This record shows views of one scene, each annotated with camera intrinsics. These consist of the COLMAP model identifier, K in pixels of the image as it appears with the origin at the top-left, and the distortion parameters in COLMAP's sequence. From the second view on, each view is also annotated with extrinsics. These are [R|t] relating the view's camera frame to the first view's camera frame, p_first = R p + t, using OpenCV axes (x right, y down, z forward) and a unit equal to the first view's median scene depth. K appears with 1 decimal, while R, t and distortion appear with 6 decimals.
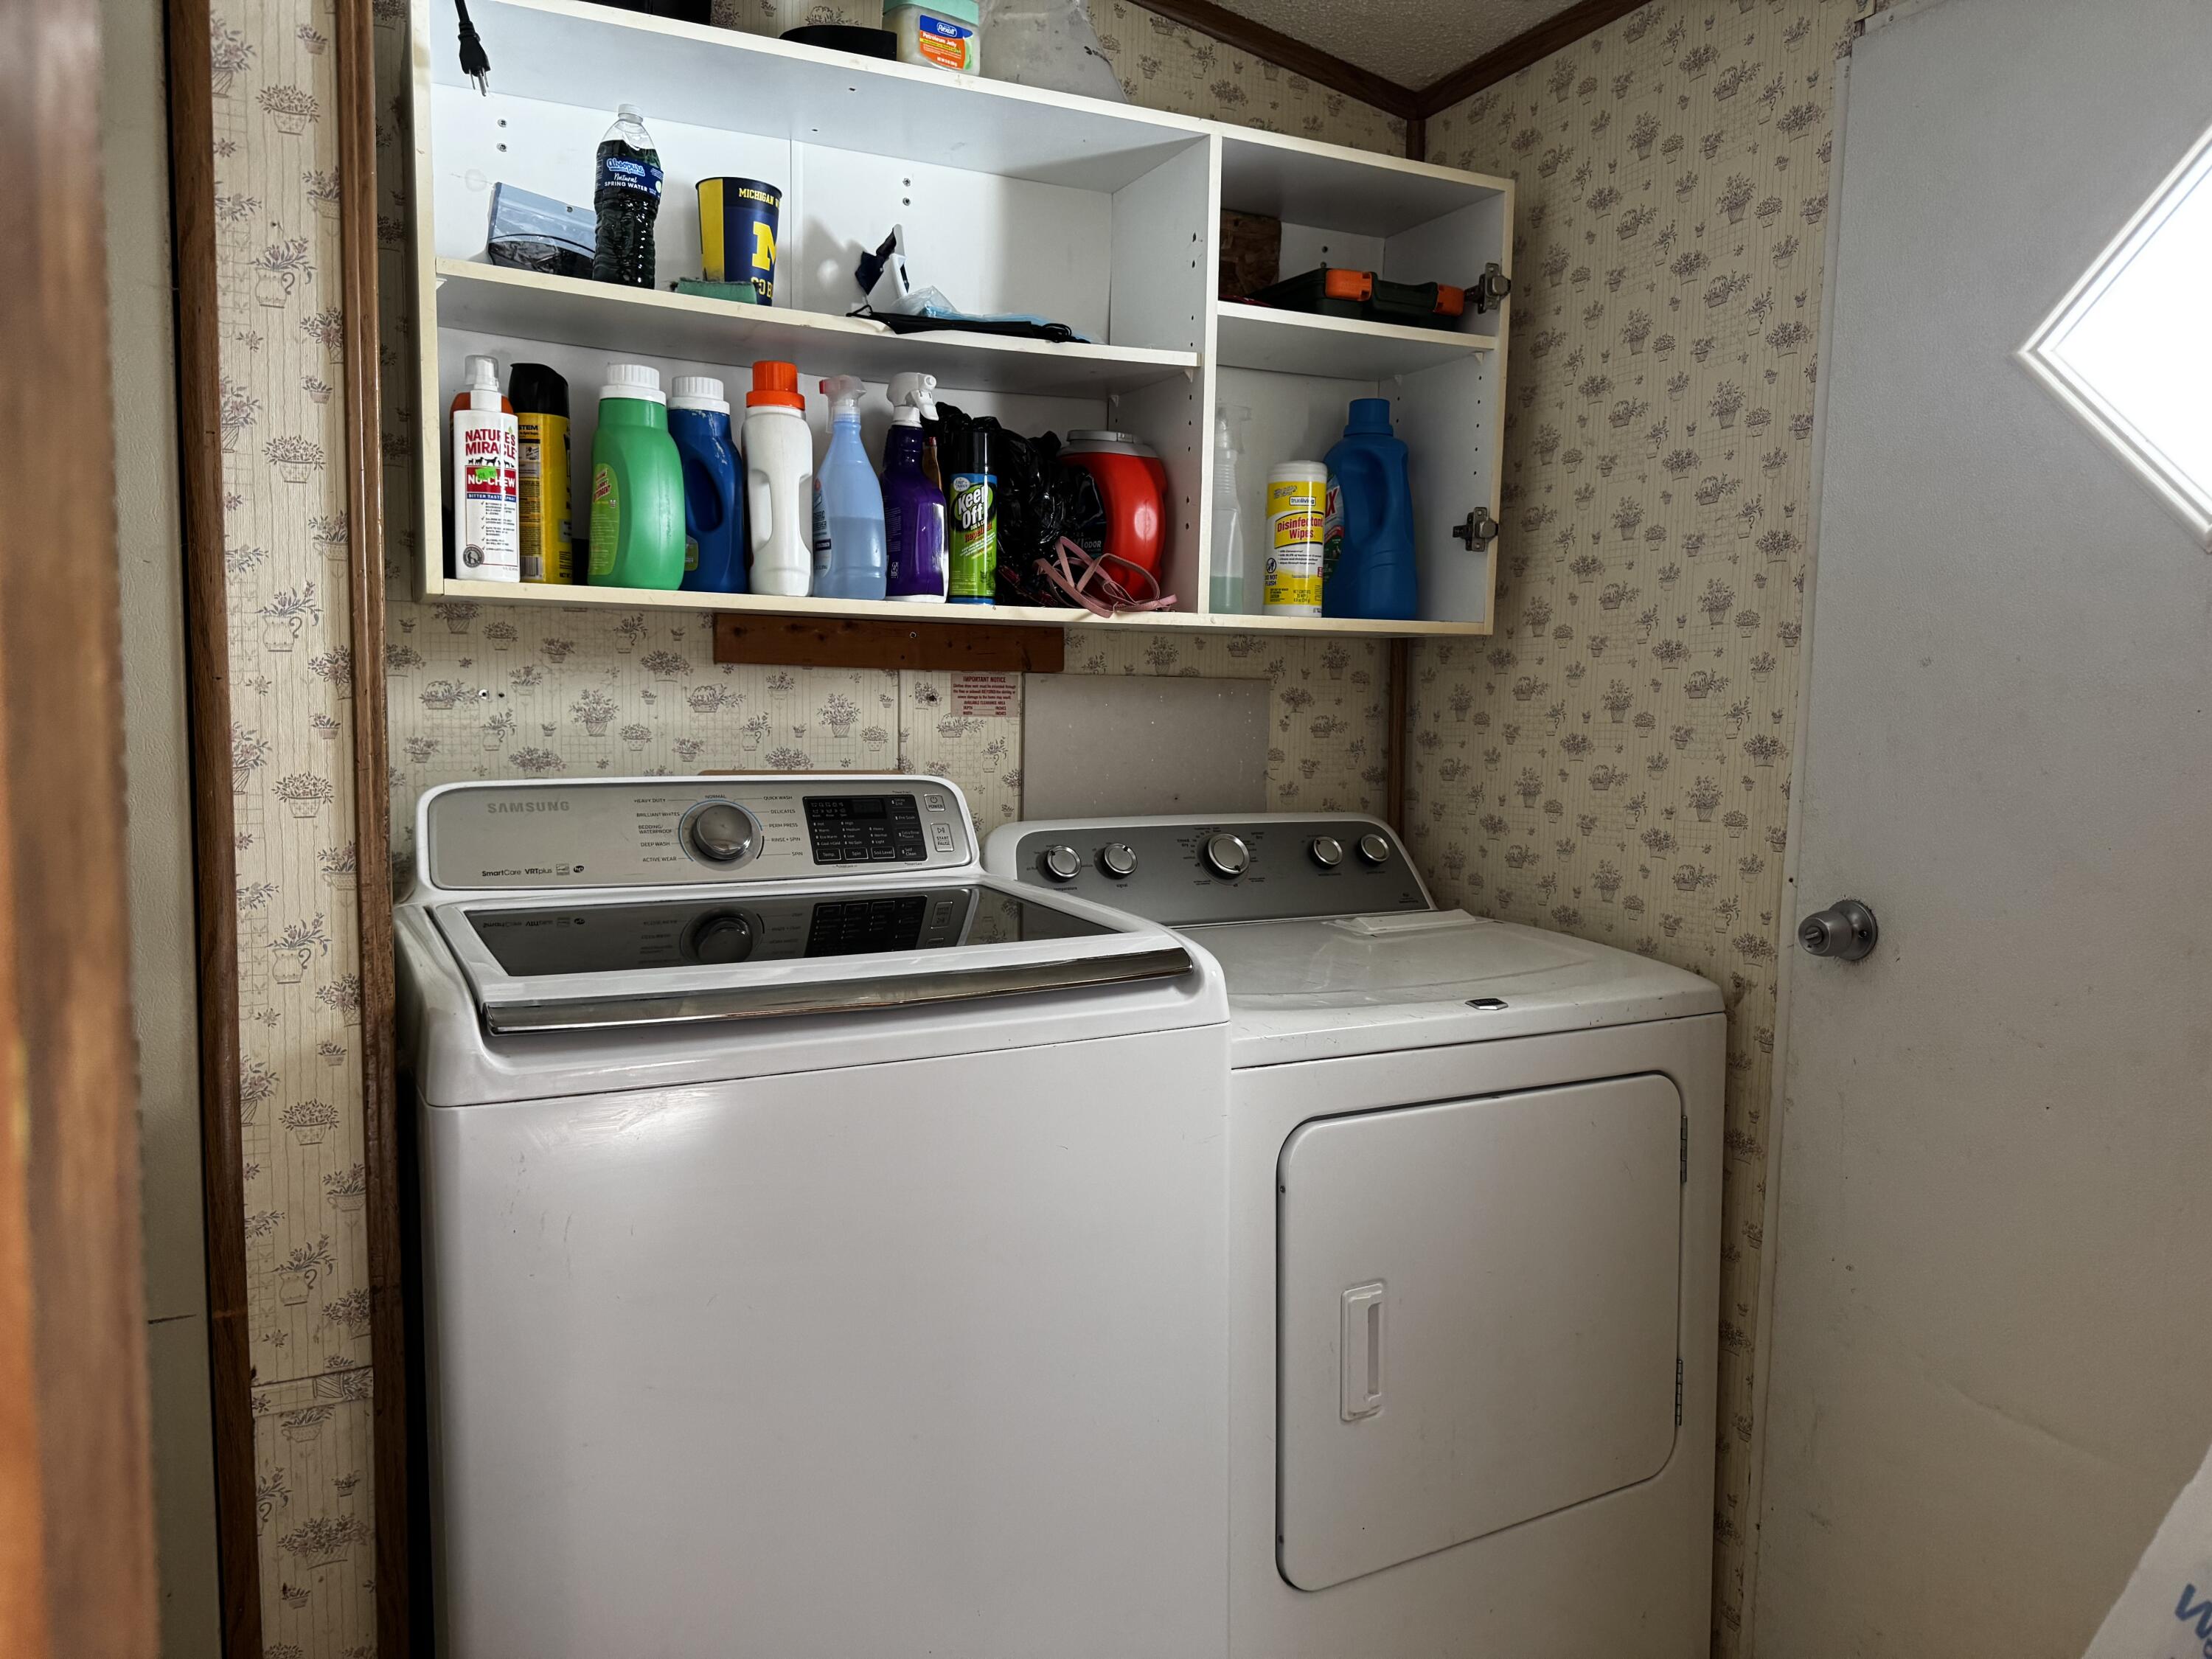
lens RADIAL K [[1528.3, 0, 1106.0], [0, 1528.3, 829.5], [0, 0, 1]] dist [0.084467, -0.151241]
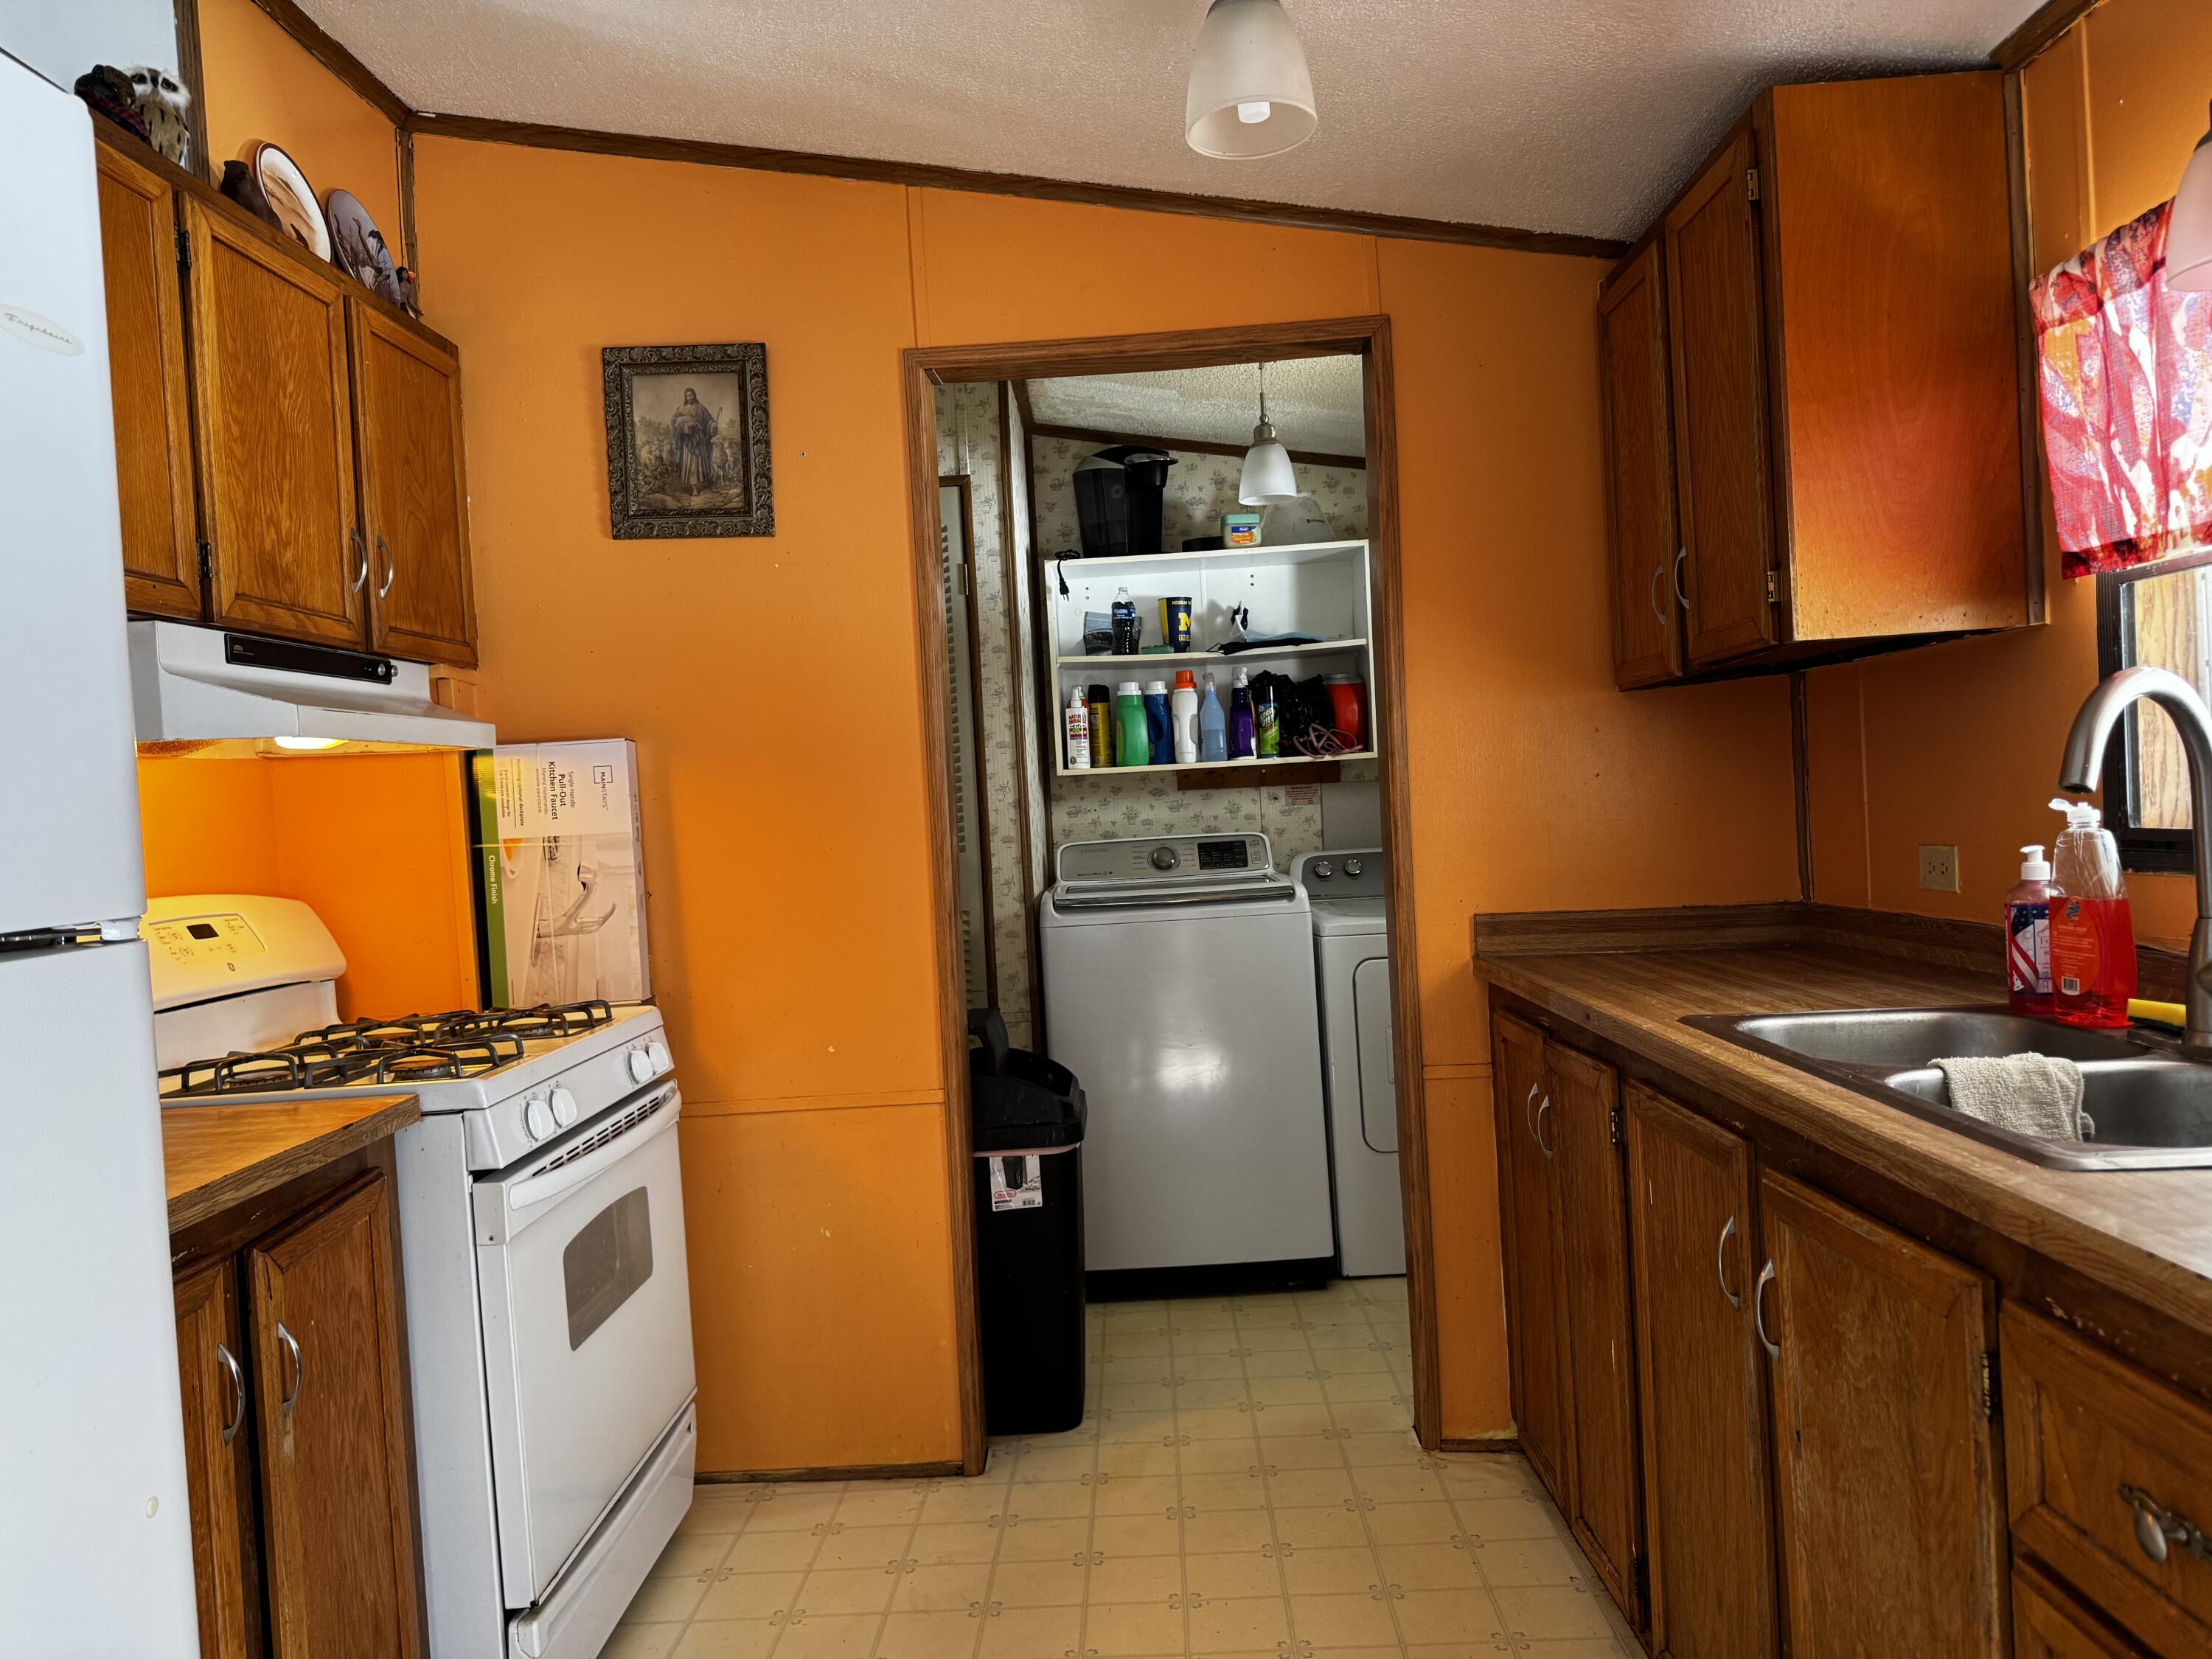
lens RADIAL K [[1528.3, 0, 1106.0], [0, 1528.3, 829.5], [0, 0, 1]] dist [0.084467, -0.151241]
pose [[0.878696, -0.059828, -0.473617, 0.846624], [0.027433, 0.996805, -0.075021, 0.139085], [0.476592, 0.052928, 0.877530, -1.242929]]
